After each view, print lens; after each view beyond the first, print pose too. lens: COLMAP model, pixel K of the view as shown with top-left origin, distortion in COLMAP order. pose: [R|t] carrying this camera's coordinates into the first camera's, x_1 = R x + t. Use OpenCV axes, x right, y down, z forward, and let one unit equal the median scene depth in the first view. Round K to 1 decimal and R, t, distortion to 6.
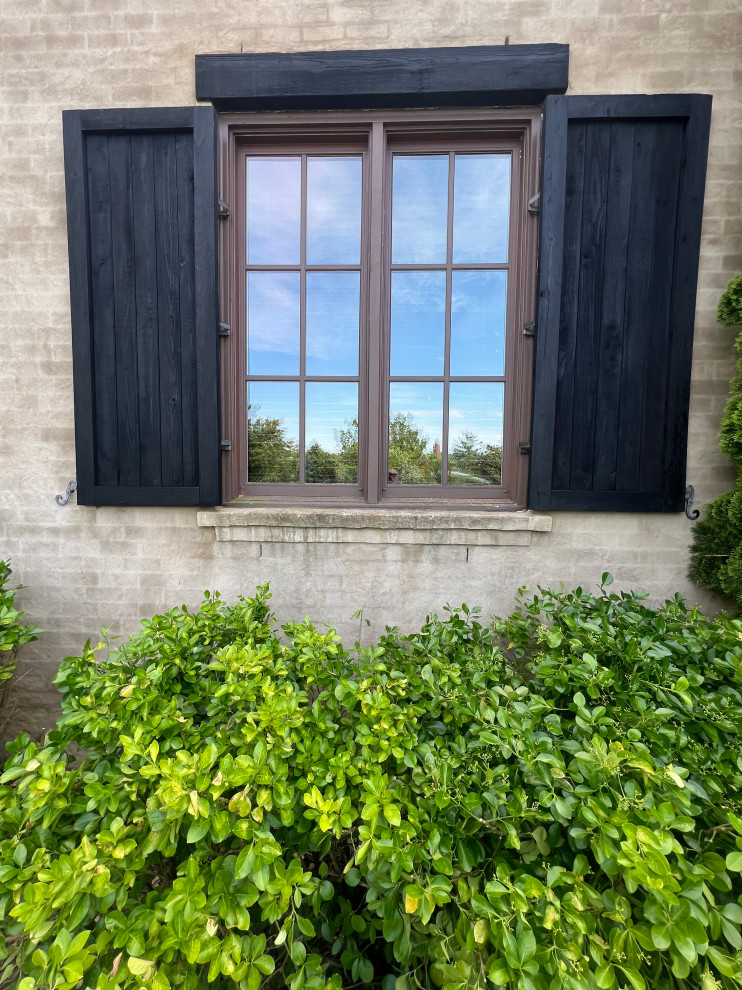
lens RADIAL K [[394.0, 0, 369.5], [0, 394.0, 495.7], [0, 0, 1]] dist [0.001117, -0.000383]
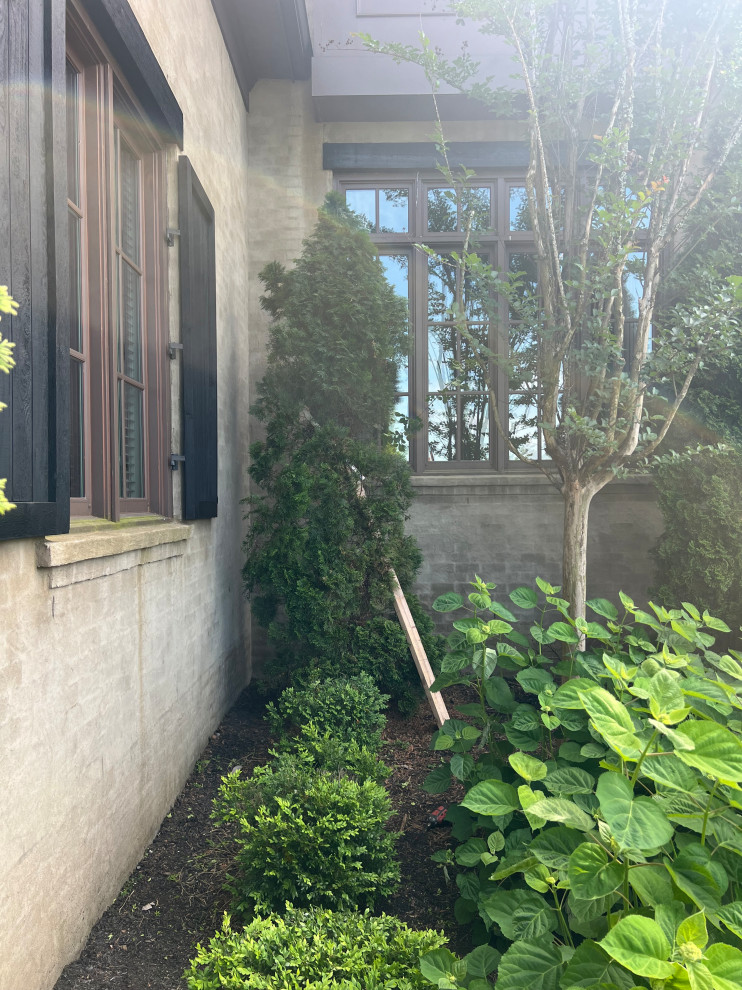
lens RADIAL K [[727.8, 0, 371.0], [0, 727.8, 495.0], [0, 0, 1]] dist [0.092084, -0.175791]
pose [[-0.034968, -0.006758, 0.999366, -1.597655], [0.067366, 0.997687, 0.009103, -0.012627], [-0.997115, 0.067641, -0.034432, 0.577233]]
